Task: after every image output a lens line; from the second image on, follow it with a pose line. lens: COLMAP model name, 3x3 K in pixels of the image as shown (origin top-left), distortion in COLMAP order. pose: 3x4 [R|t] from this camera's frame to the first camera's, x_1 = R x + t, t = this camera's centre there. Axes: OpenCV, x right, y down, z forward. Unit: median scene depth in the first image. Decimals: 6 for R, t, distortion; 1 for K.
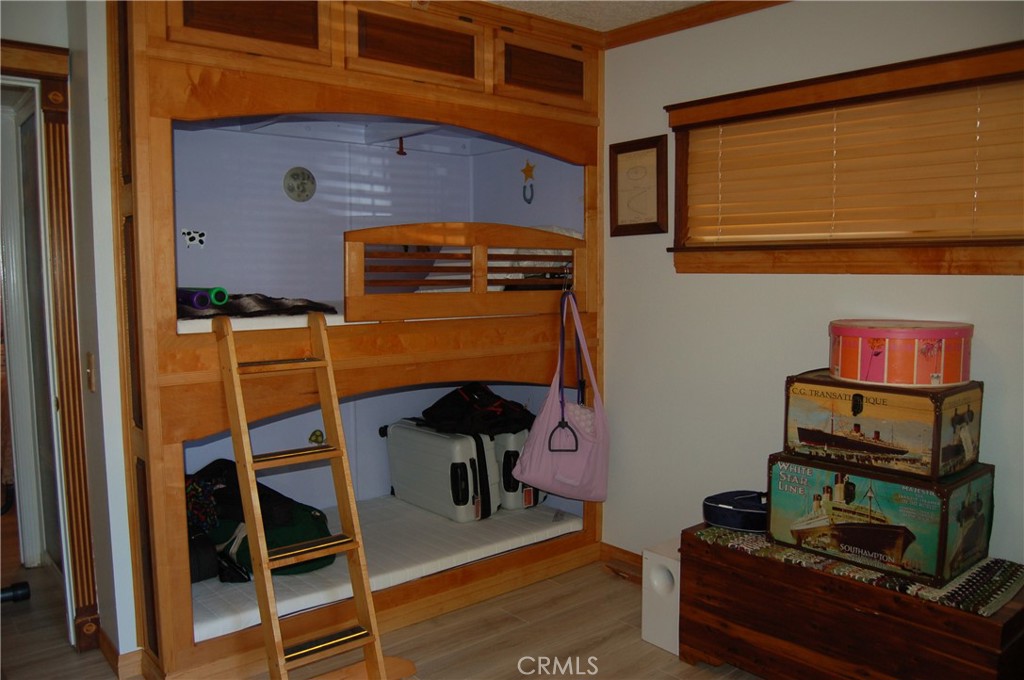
lens RADIAL K [[813.5, 0, 512.7], [0, 813.5, 345.7], [0, 0, 1]] dist [-0.016391, -0.005707]
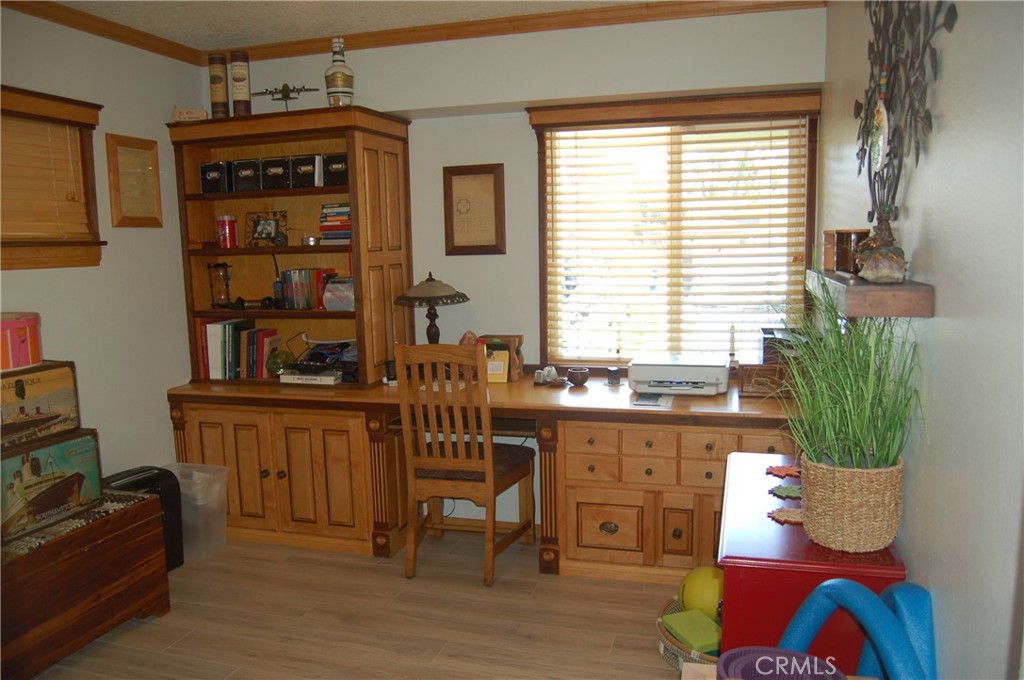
lens RADIAL K [[813.5, 0, 513.5], [0, 813.5, 341.2], [0, 0, 1]] dist [-0.016391, -0.005707]
pose [[-0.537150, -0.083023, 0.839391, -0.856798], [0.105325, 0.980753, 0.164406, -0.101964], [-0.836885, 0.176720, -0.518067, 0.995467]]
